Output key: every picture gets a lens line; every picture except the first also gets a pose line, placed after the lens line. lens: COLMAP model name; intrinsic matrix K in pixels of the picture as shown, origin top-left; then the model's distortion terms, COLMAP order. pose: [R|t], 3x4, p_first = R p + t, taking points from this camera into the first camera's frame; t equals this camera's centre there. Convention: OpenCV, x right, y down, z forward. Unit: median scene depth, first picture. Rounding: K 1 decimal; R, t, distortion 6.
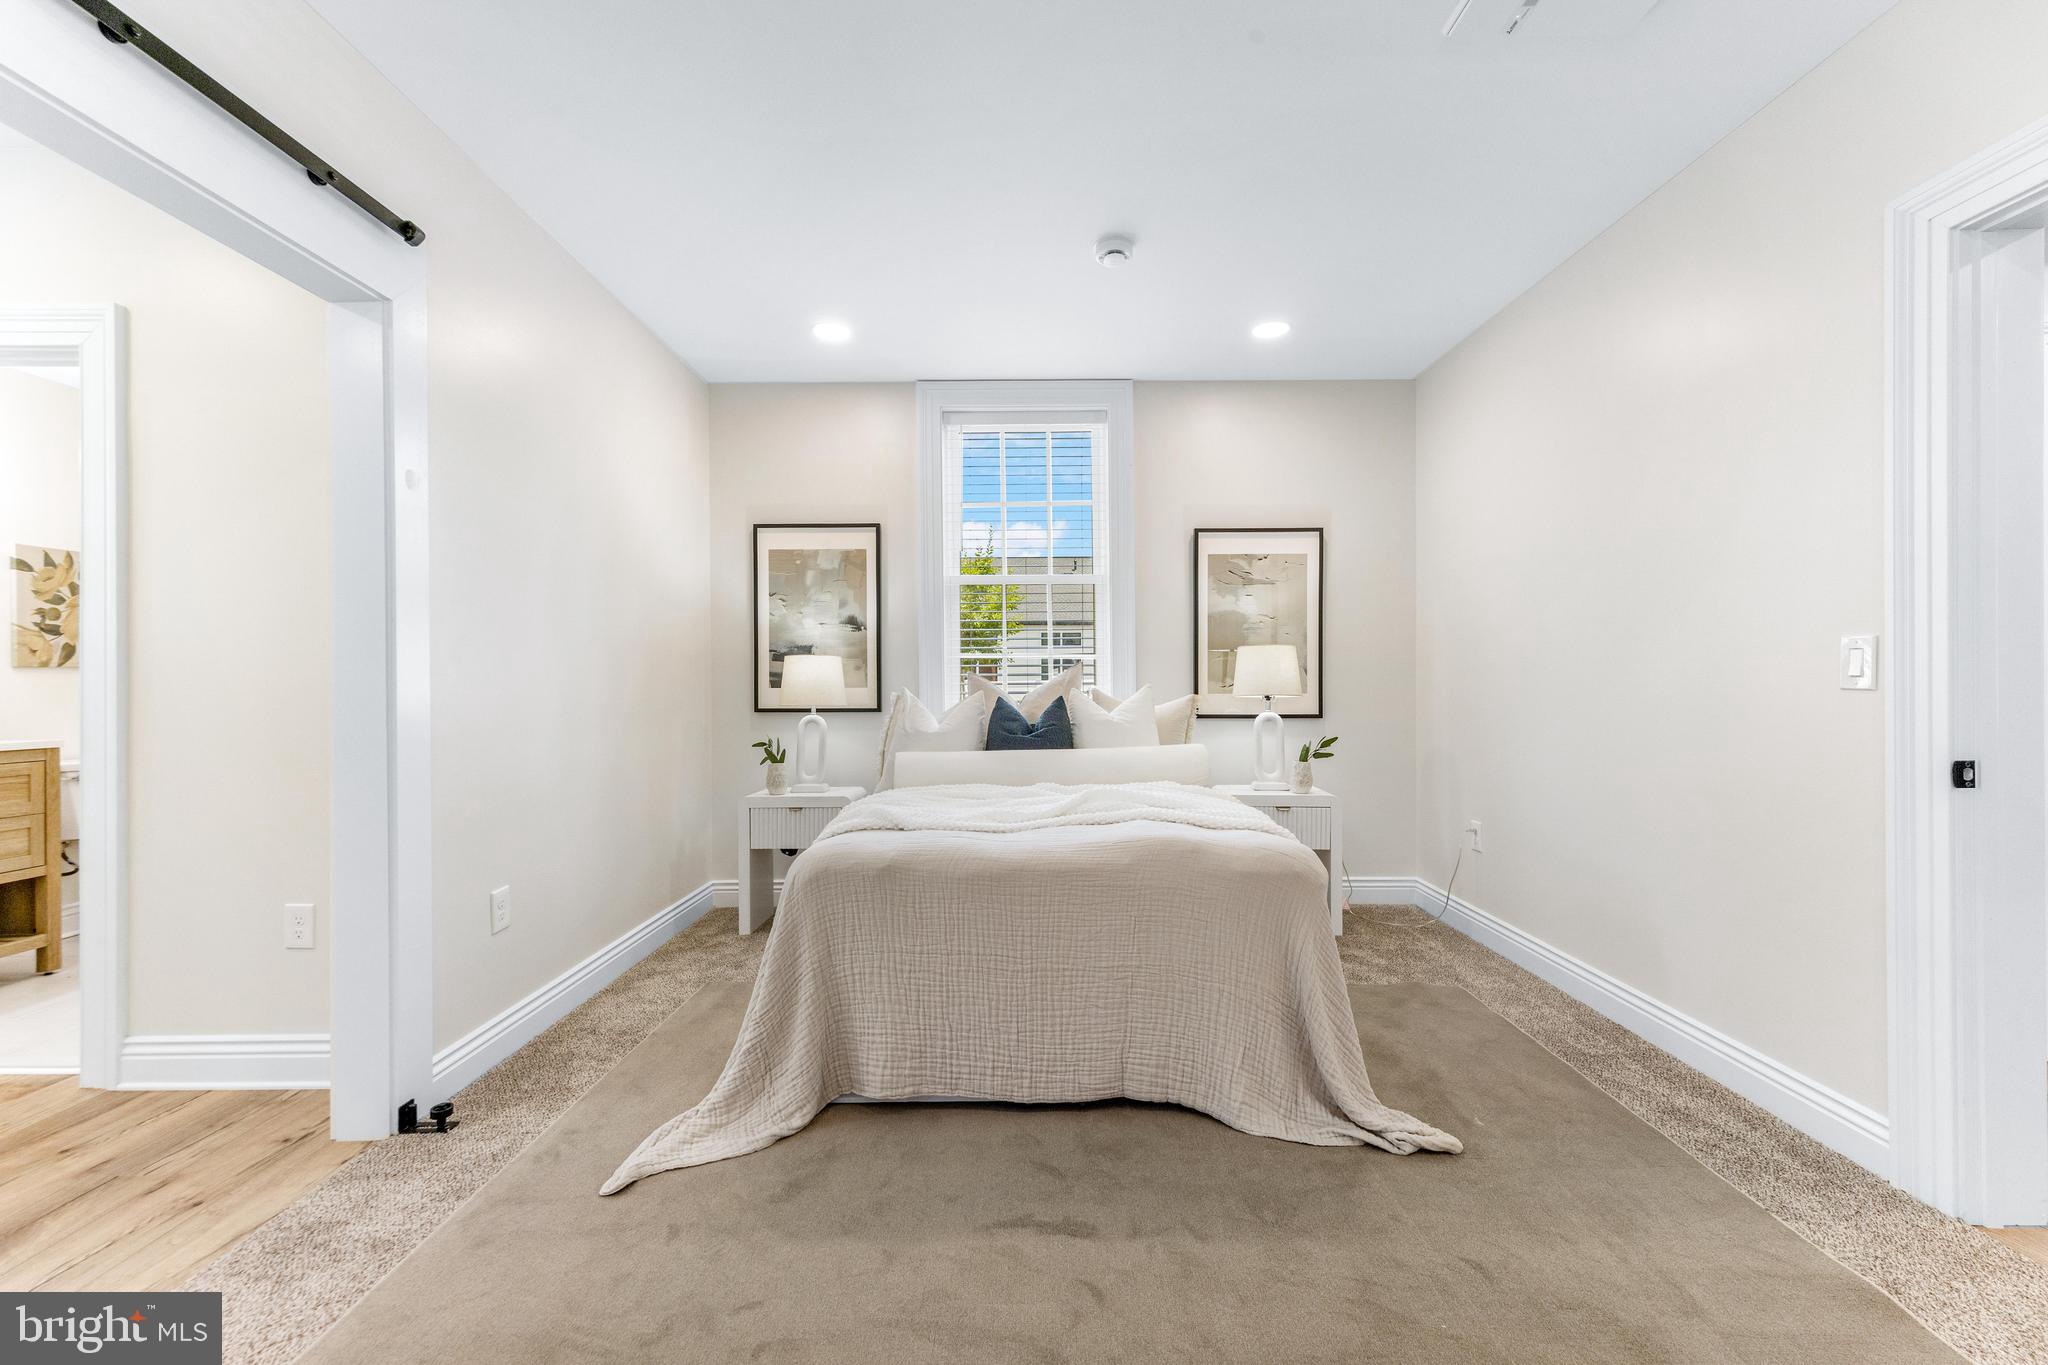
lens RADIAL K [[827.8, 0, 1019.7], [0, 827.8, 683.6], [0, 0, 1]] dist [0.003499, 0.000144]
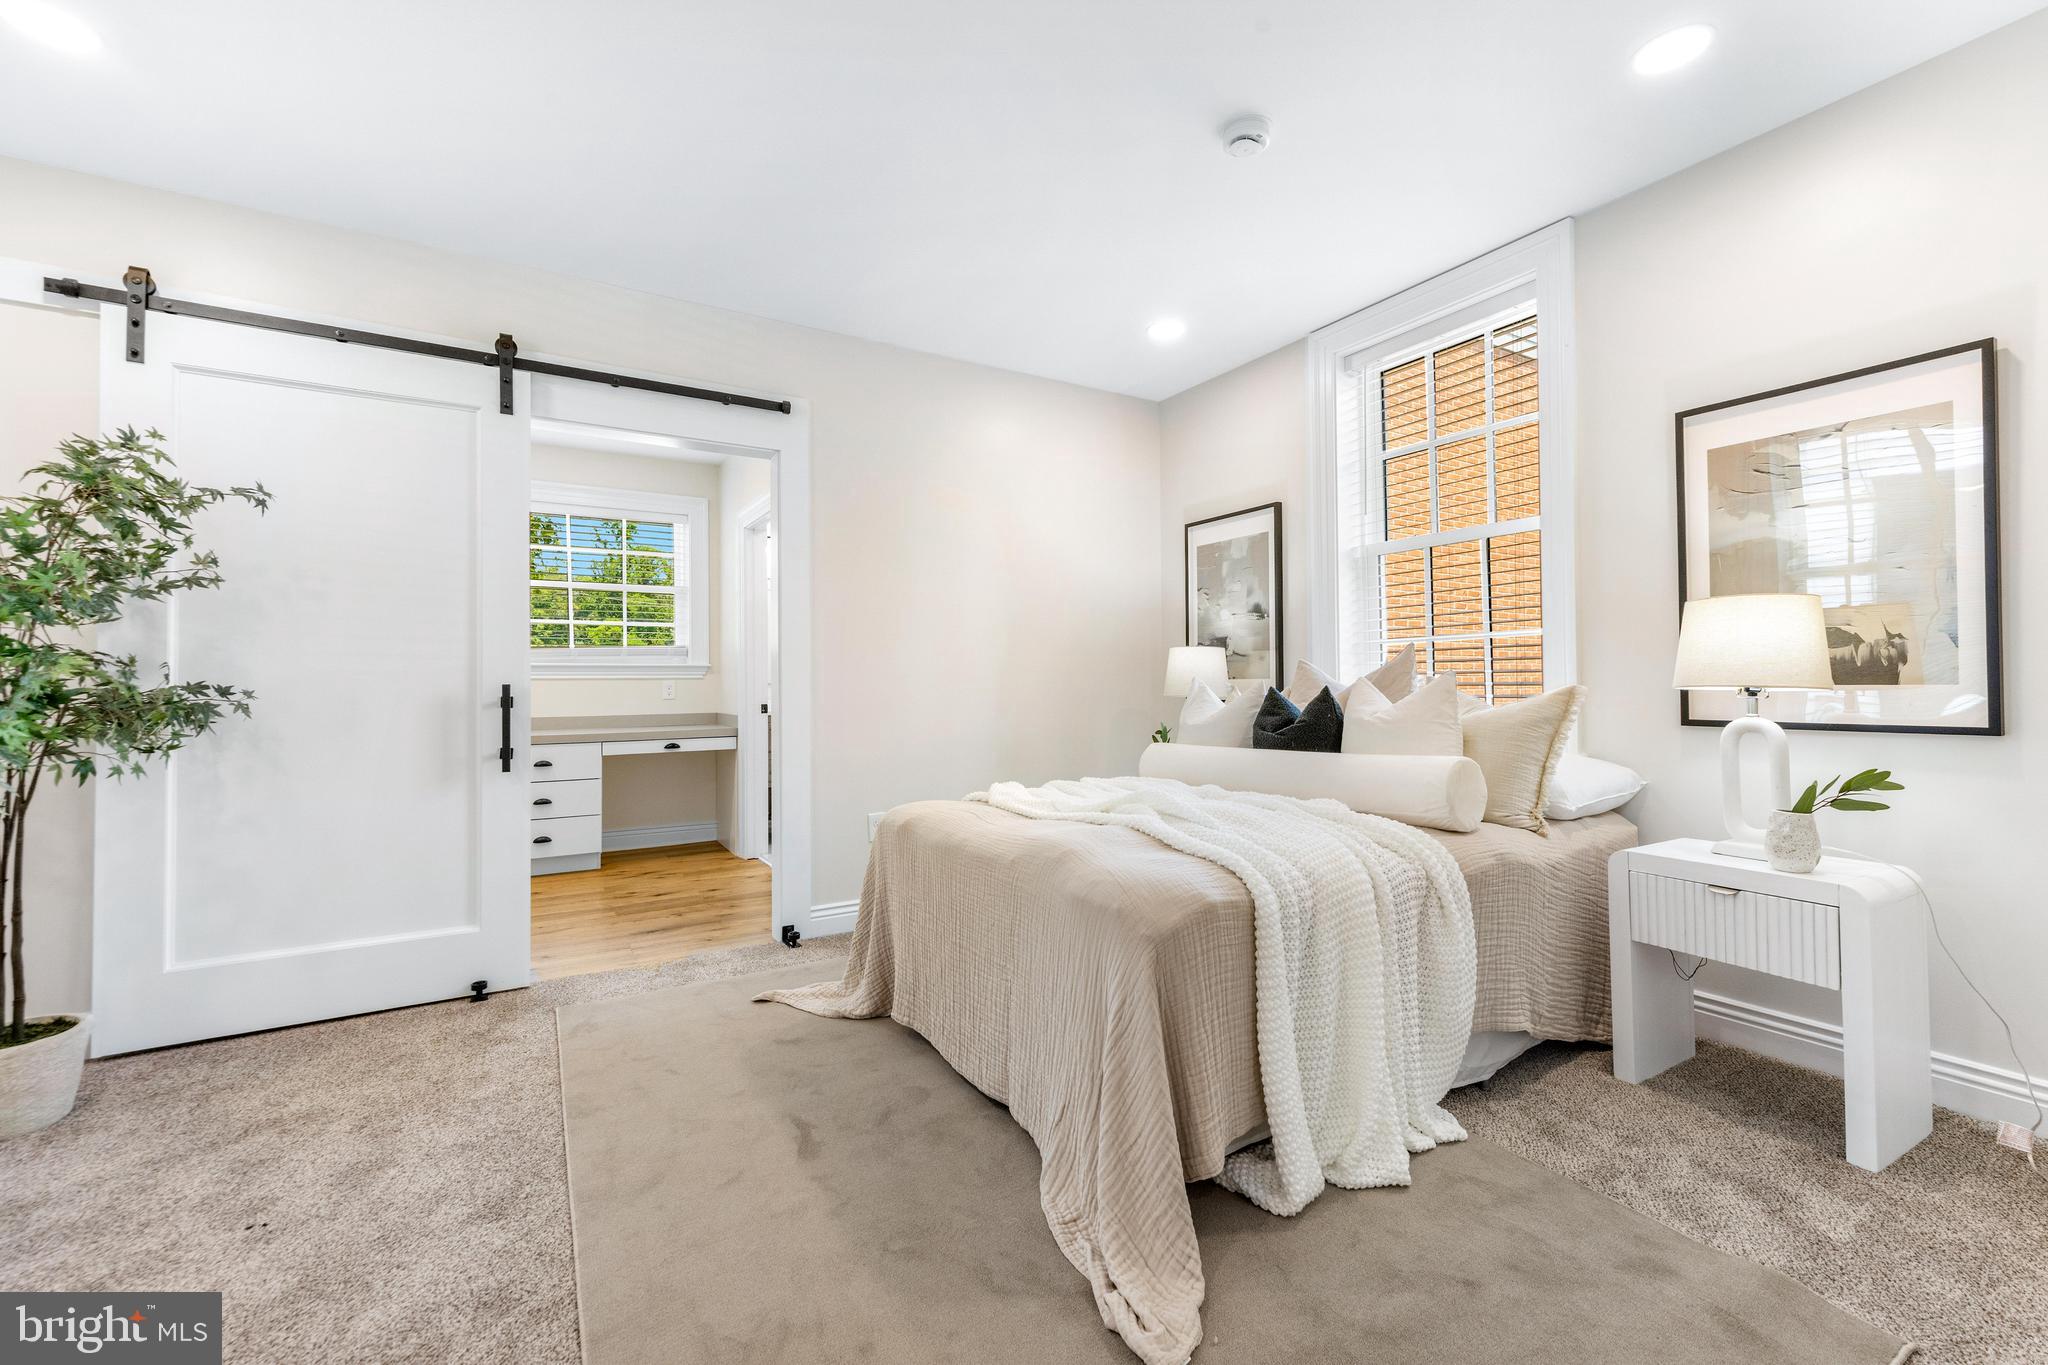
lens RADIAL K [[840.8, 0, 1021.6], [0, 840.8, 678.8], [0, 0, 1]] dist [0.008850, -0.000604]
pose [[0.518359, -0.006210, -0.855140, 0.492642], [0.002554, 0.999980, -0.005714, 0.010124], [0.855159, 0.000777, 0.518365, 0.267787]]
